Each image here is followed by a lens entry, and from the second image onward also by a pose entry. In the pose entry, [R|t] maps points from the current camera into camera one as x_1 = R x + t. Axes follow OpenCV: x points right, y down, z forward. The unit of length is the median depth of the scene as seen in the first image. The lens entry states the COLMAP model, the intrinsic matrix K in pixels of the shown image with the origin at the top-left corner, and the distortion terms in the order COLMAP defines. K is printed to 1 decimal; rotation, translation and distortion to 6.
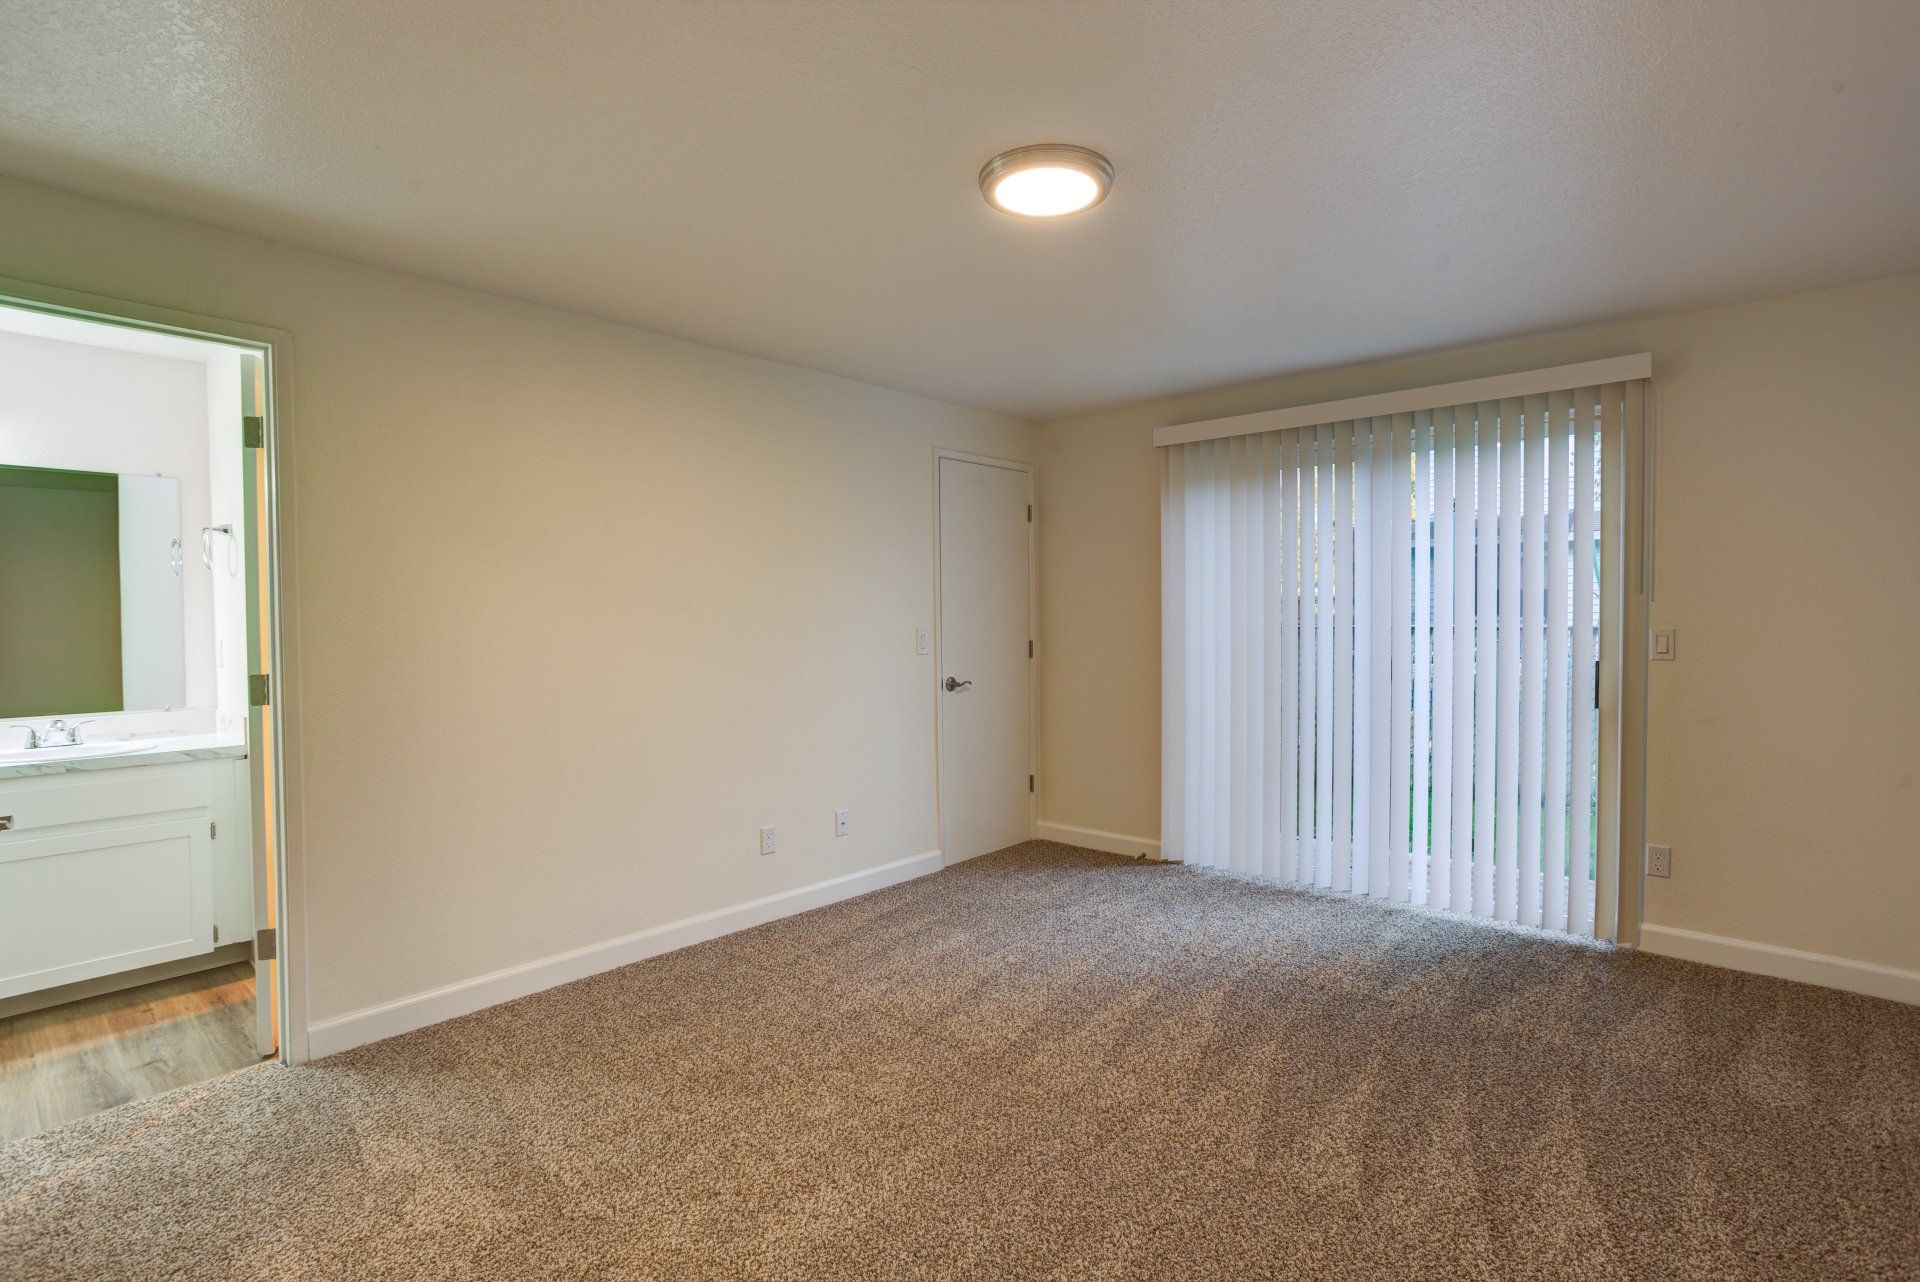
lens RADIAL K [[927.2, 0, 954.1], [0, 927.2, 639.9], [0, 0, 1]] dist [-0.056322, 0.036364]
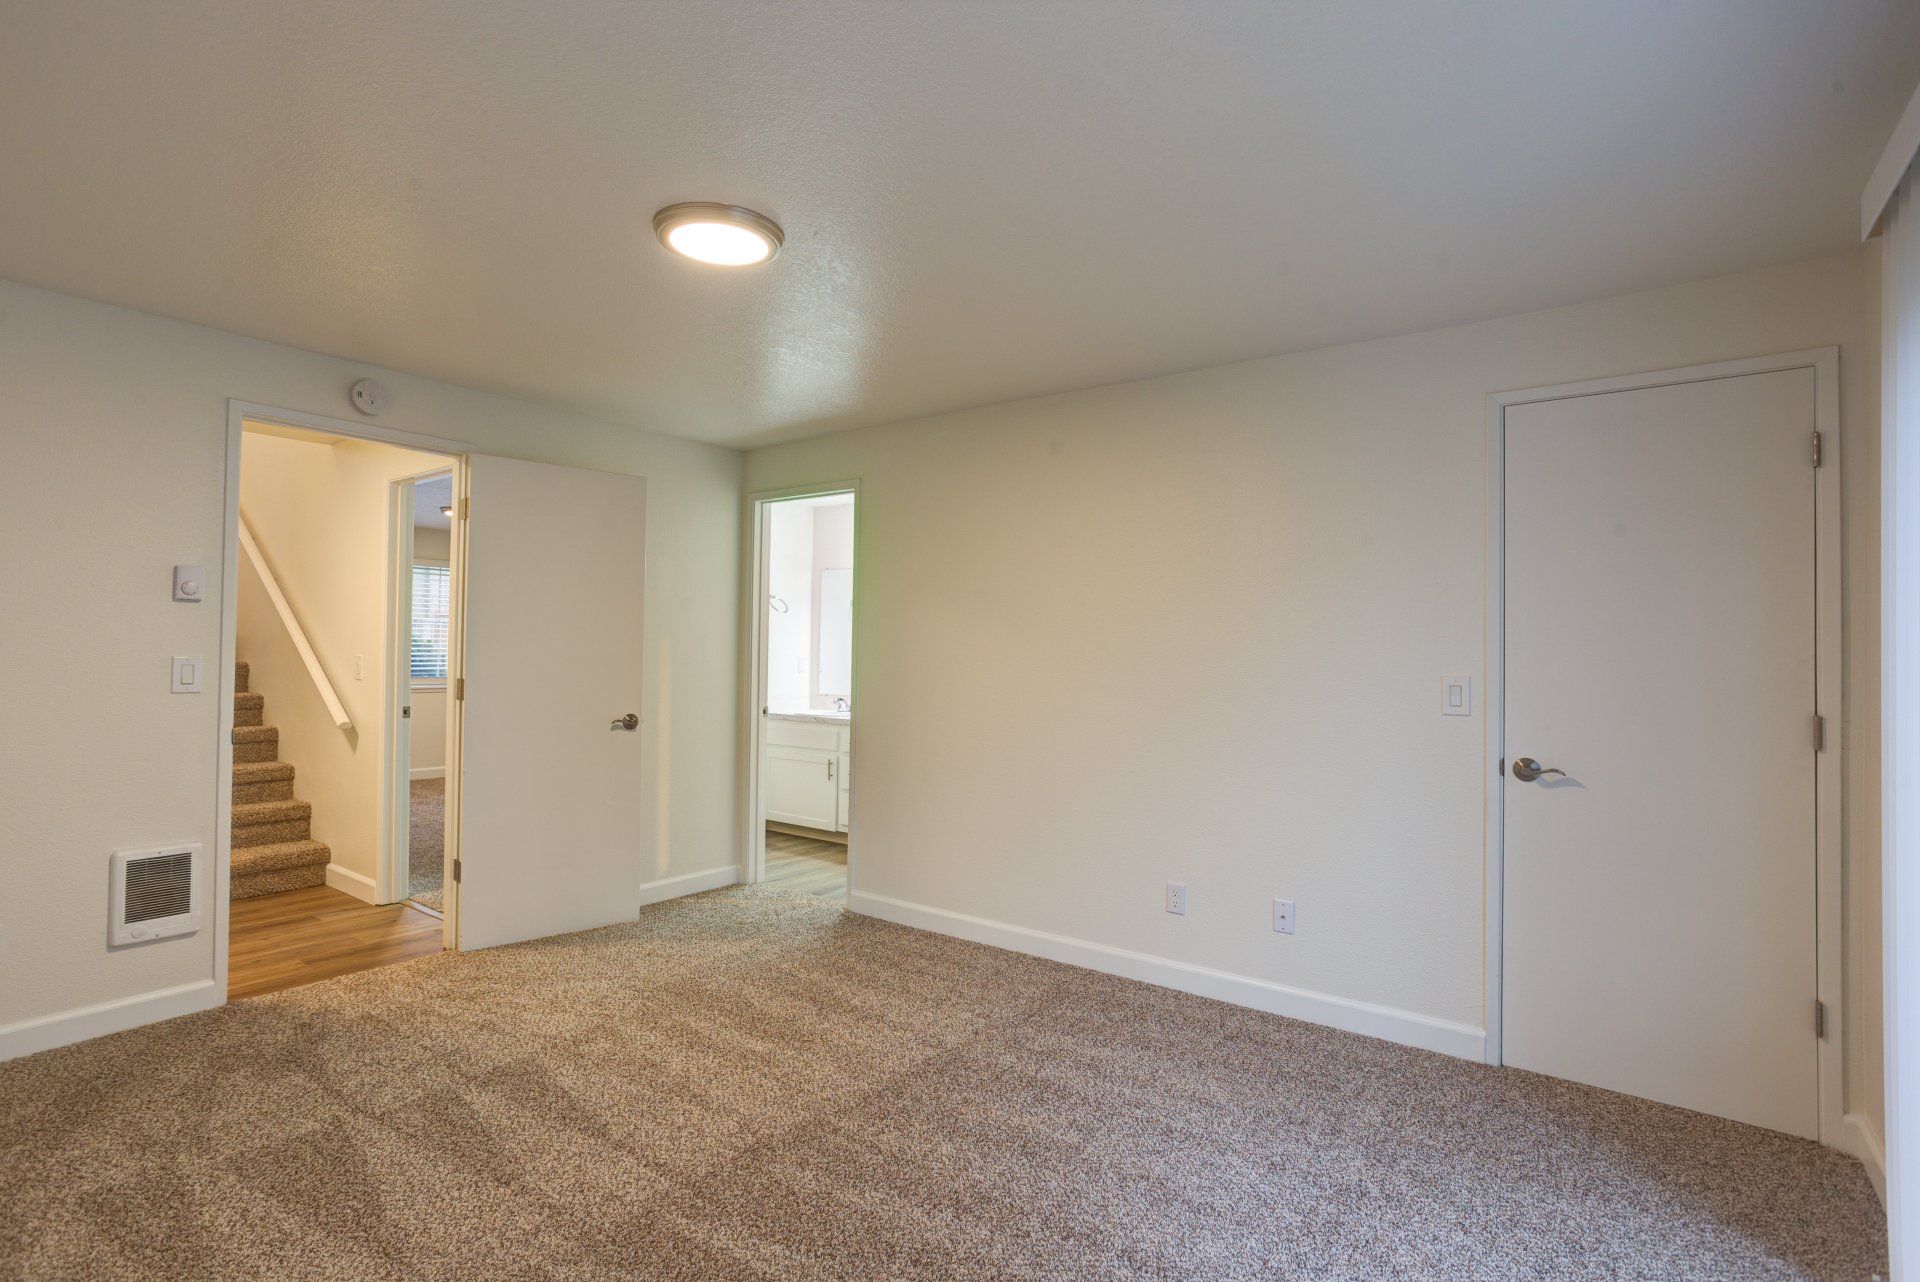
lens RADIAL K [[927.2, 0, 954.1], [0, 927.2, 639.9], [0, 0, 1]] dist [-0.056322, 0.036364]
pose [[0.089592, -0.002660, -0.995975, 0.699430], [-0.040209, 0.999172, -0.006286, -0.023152], [0.995167, 0.040610, 0.089411, 0.710411]]
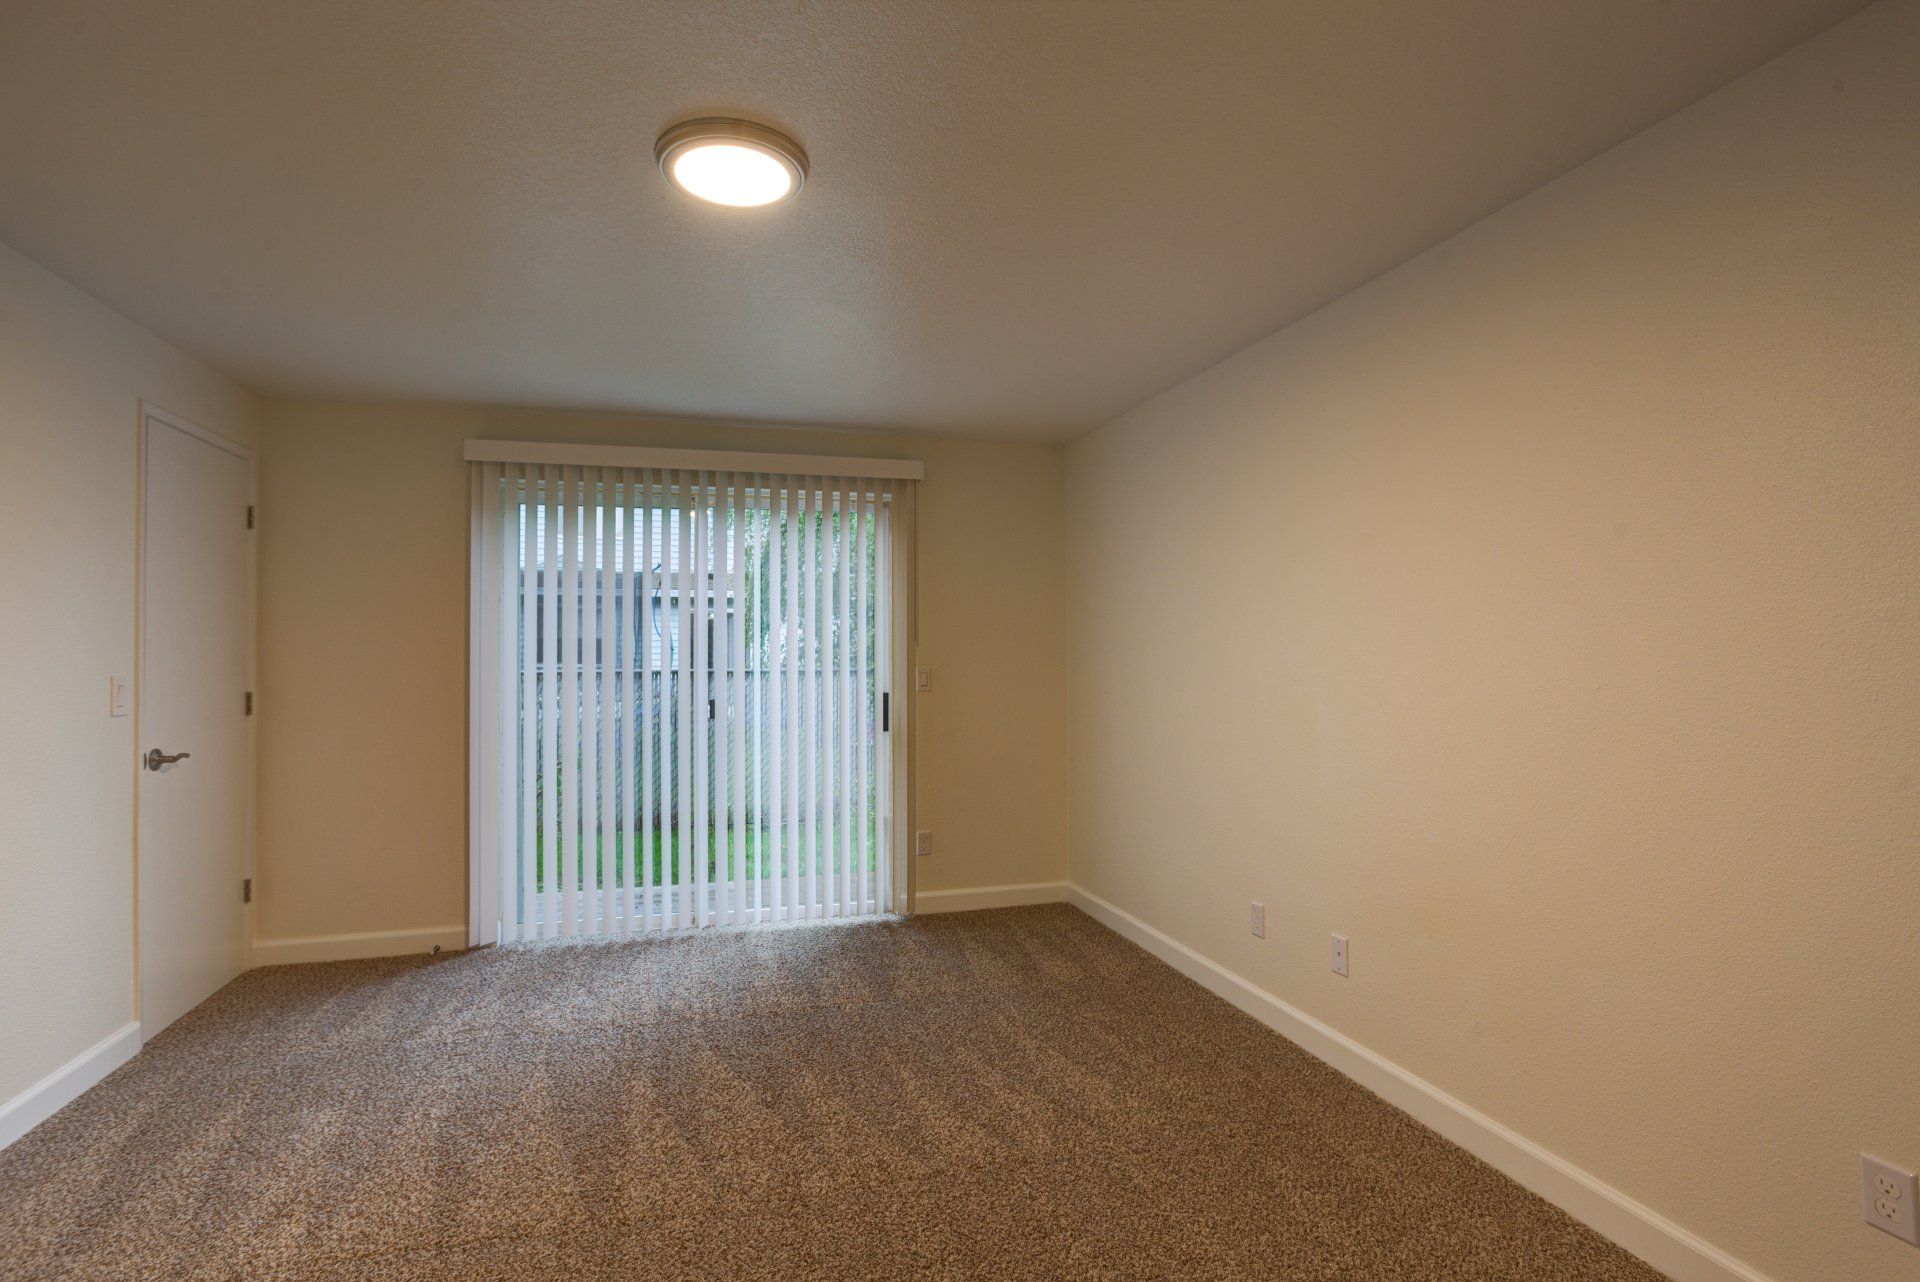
lens RADIAL K [[927.2, 0, 954.1], [0, 927.2, 639.9], [0, 0, 1]] dist [-0.056322, 0.036364]
pose [[0.526458, 0.021170, 0.849938, -0.318319], [0.023259, 0.998957, -0.039289, 0.001052], [-0.849883, 0.040453, 0.525417, 0.215772]]
